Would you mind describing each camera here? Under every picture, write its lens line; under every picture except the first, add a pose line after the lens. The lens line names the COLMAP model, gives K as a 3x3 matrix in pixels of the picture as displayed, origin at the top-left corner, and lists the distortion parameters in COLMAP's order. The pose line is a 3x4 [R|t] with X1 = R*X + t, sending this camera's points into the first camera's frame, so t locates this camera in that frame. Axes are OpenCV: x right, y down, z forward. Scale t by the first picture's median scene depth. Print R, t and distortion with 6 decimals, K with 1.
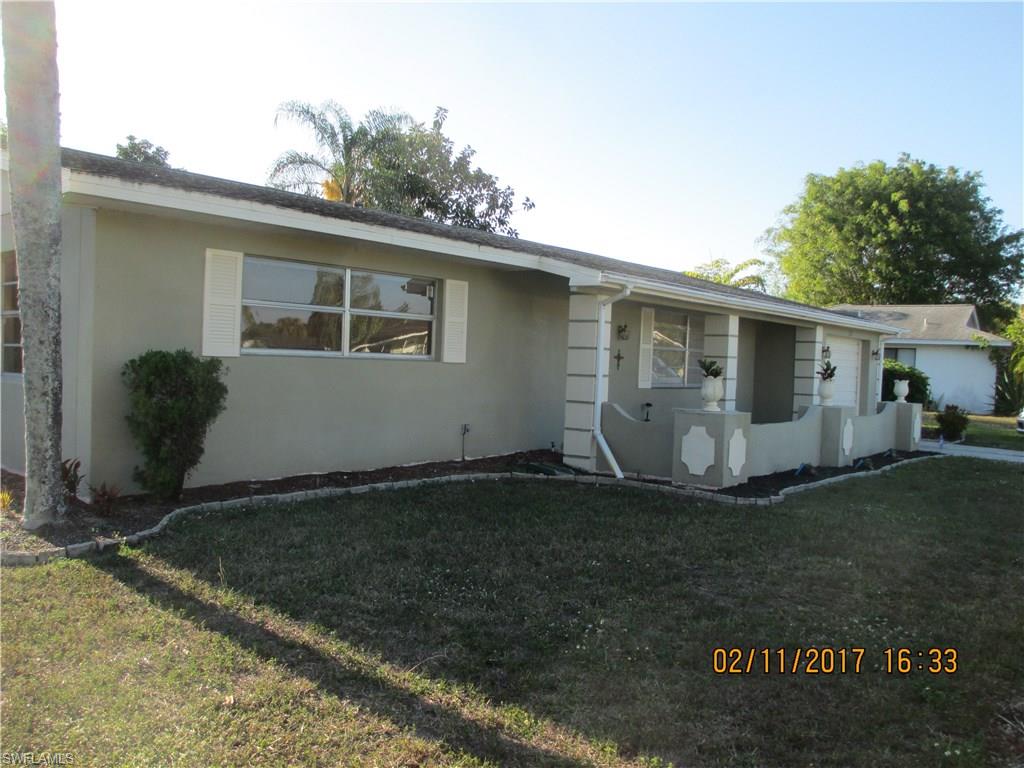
lens RADIAL K [[850.1, 0, 512.0], [0, 850.1, 384.0], [0, 0, 1]] dist [-0.071333, 0.043748]
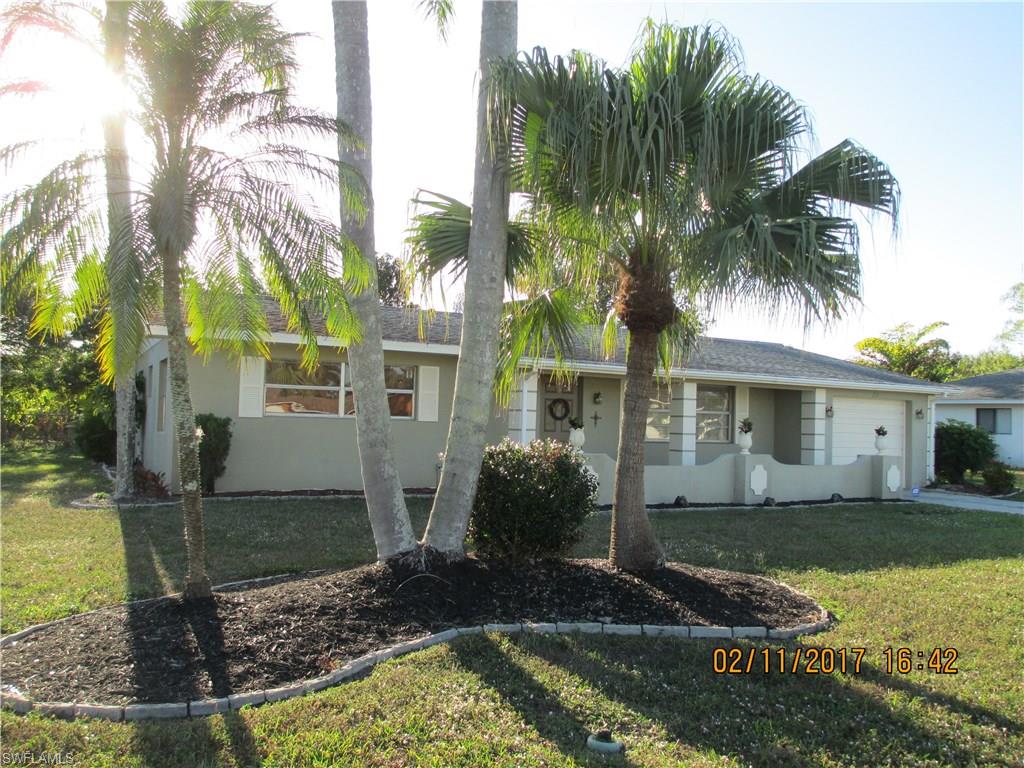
lens RADIAL K [[850.1, 0, 512.0], [0, 850.1, 384.0], [0, 0, 1]] dist [-0.071333, 0.043748]
pose [[0.932857, -0.026303, -0.359285, 0.386549], [-0.004029, 0.996507, -0.083415, 0.021152], [0.360224, 0.079262, 0.929492, -0.210351]]
